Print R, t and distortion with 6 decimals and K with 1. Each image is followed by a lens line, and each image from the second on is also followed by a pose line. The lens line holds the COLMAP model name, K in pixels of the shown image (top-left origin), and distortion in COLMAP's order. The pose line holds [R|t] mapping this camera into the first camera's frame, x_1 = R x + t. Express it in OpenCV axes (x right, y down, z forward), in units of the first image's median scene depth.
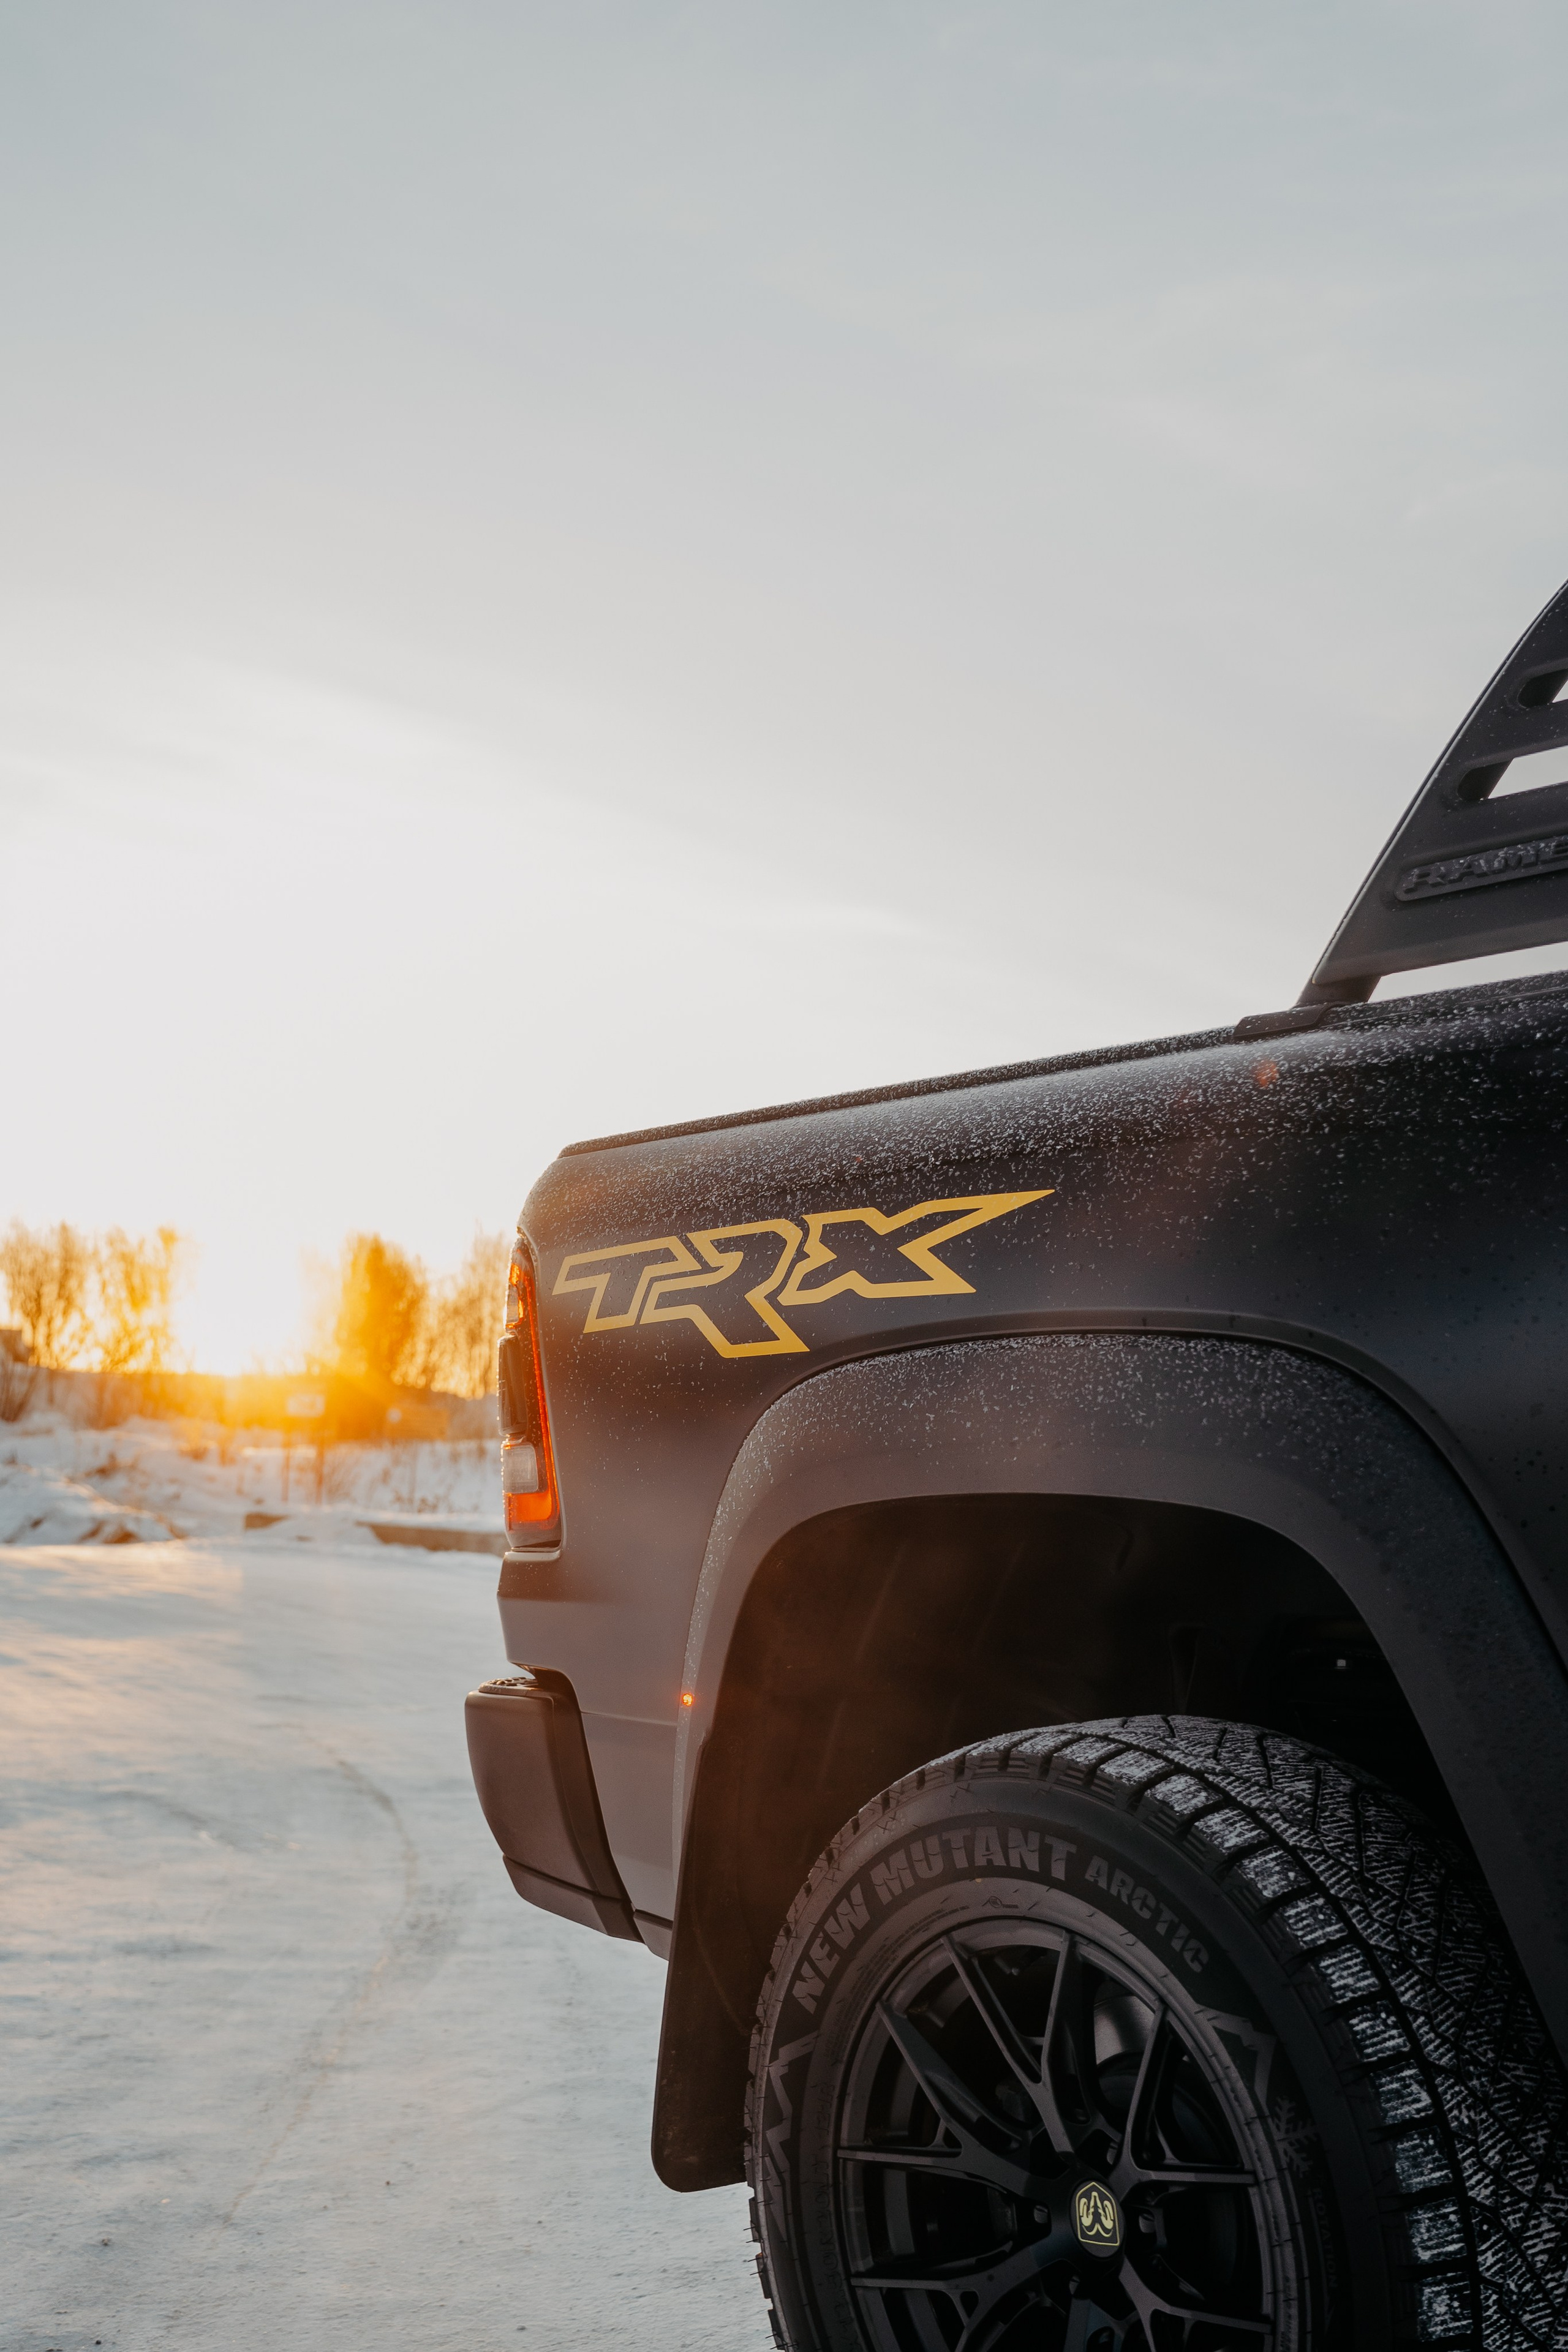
lens RADIAL K [[2908.0, 0, 784.0], [0, 2908.0, 1176.0], [0, 0, 1]] dist [-0.121743, 0.001090]
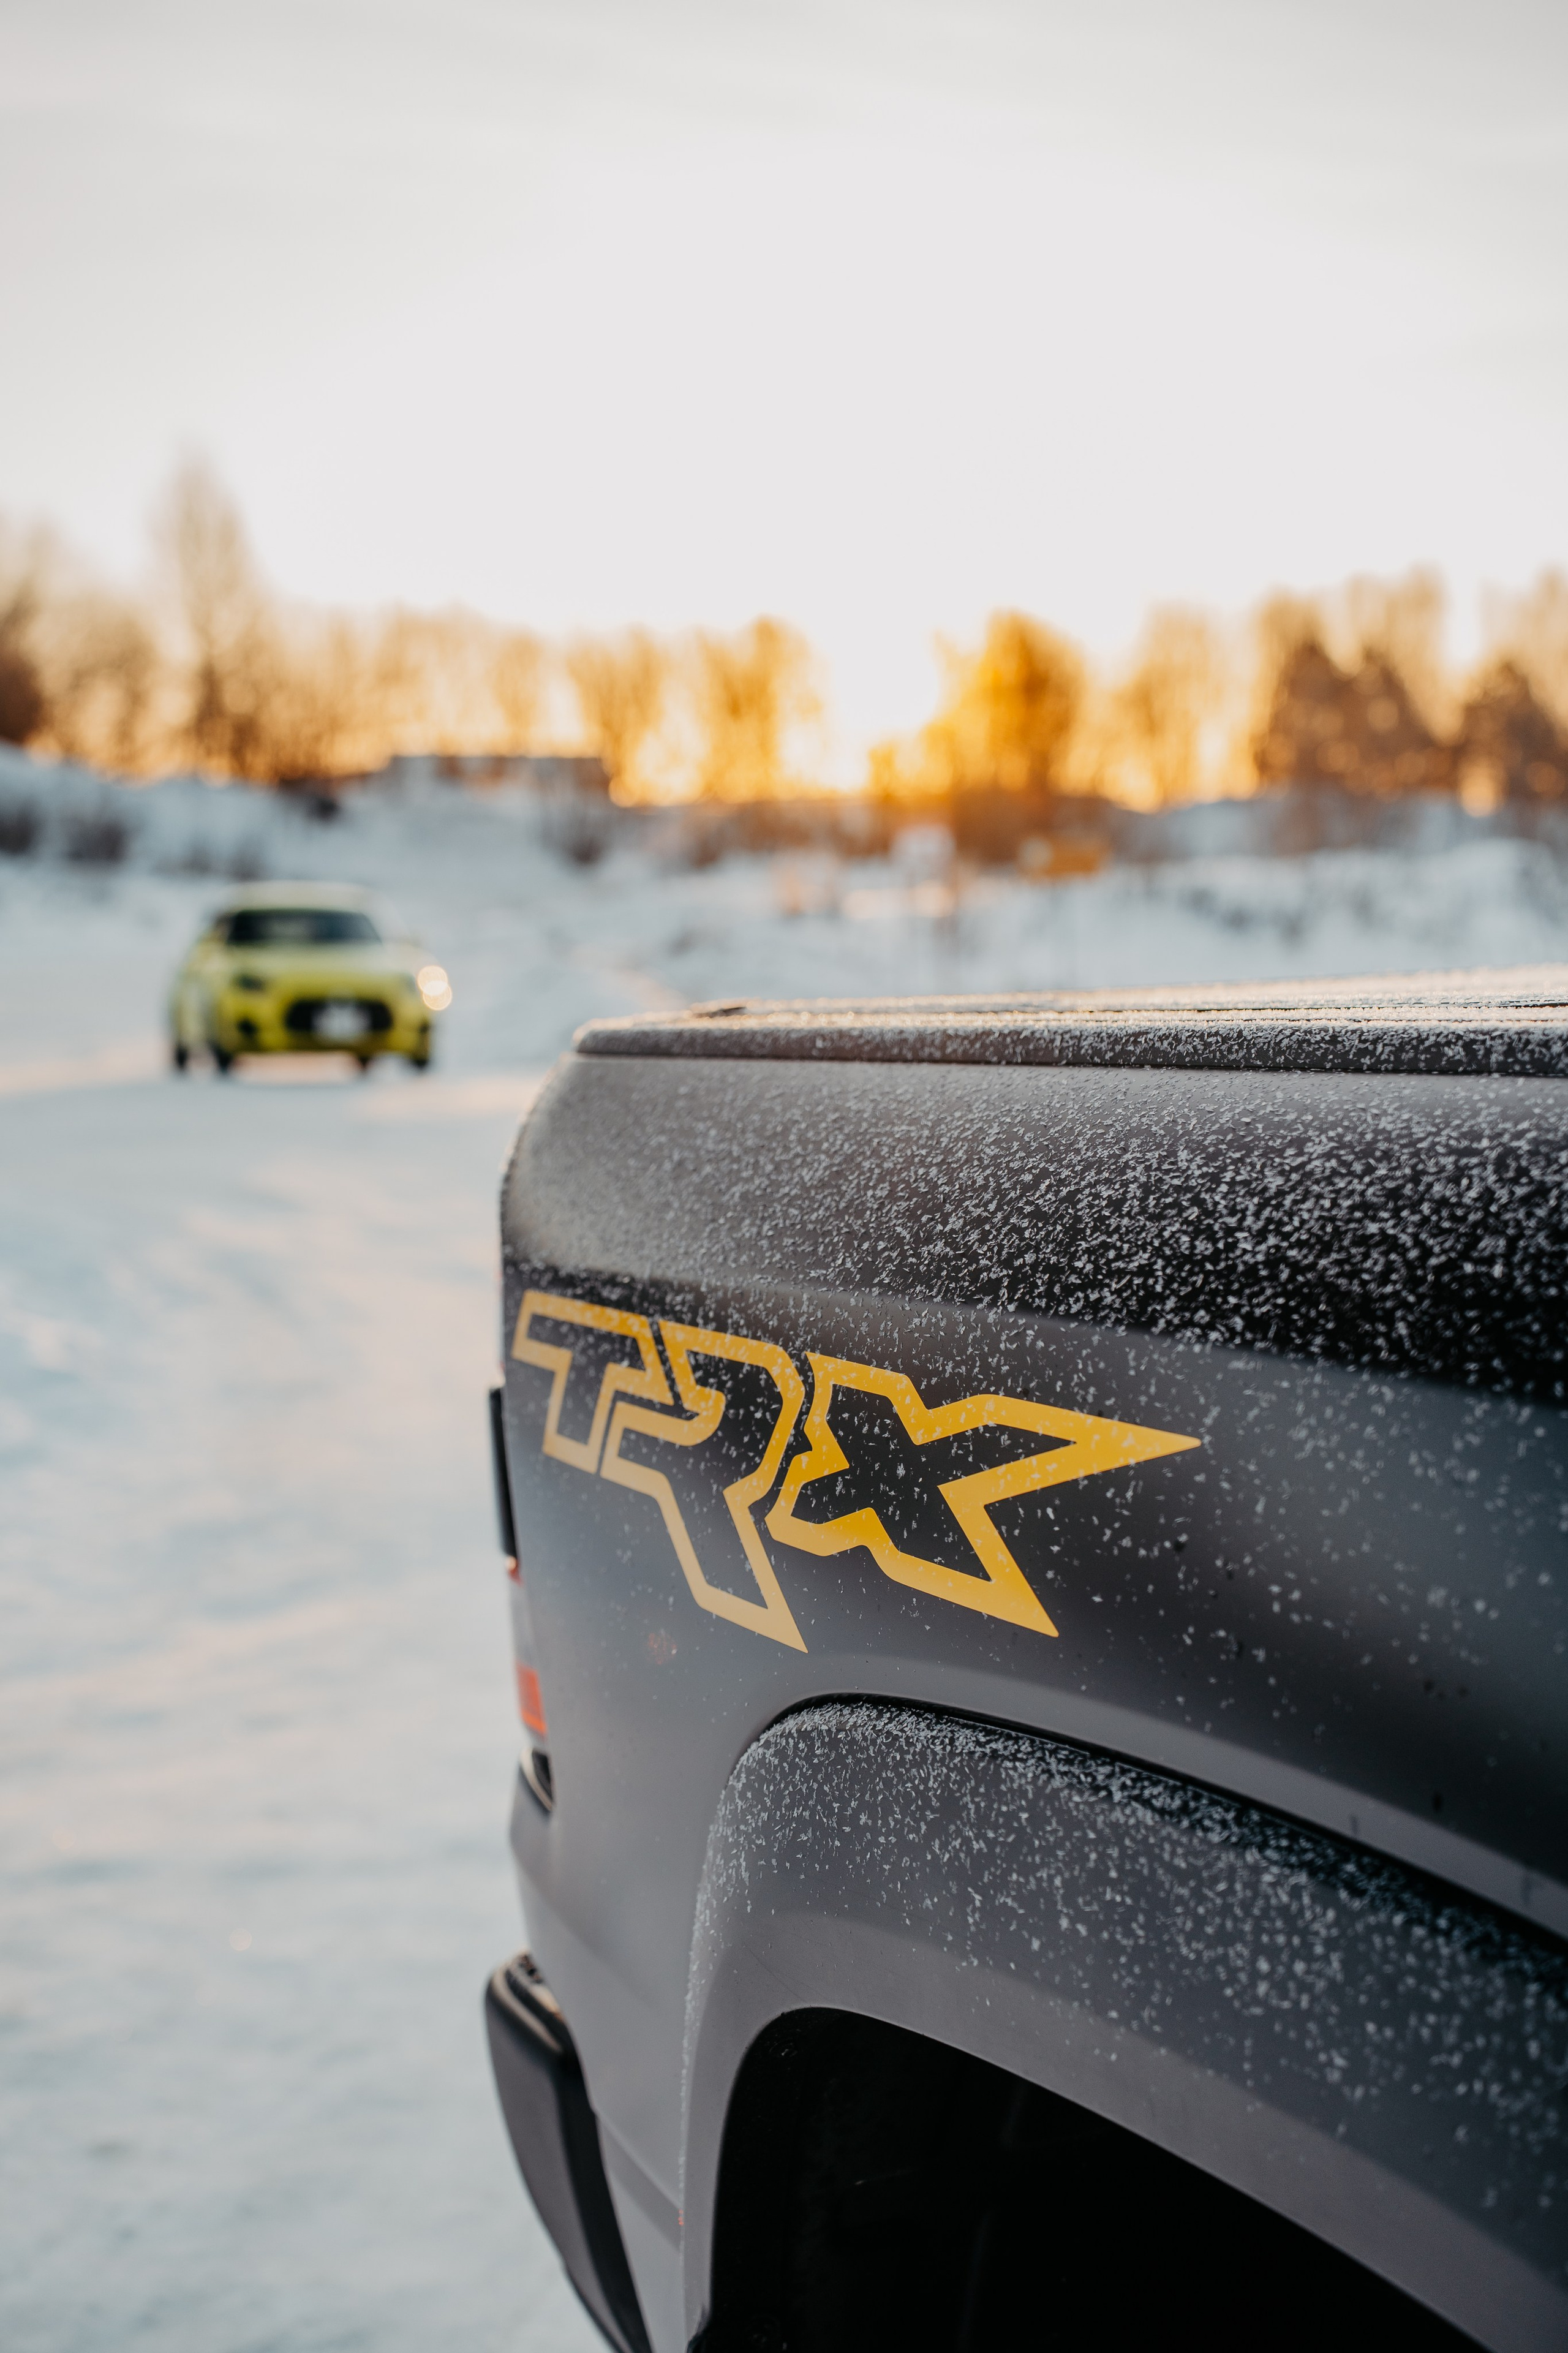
lens RADIAL K [[3644.2, 0, 784.0], [0, 3644.2, 1176.5], [0, 0, 1]] dist [-0.036824, 0.111448]
pose [[0.976153, -0.037796, -0.213769, 0.143206], [0.075711, 0.982171, 0.172070, -0.129090], [0.203454, -0.184151, 0.961611, 0.425152]]
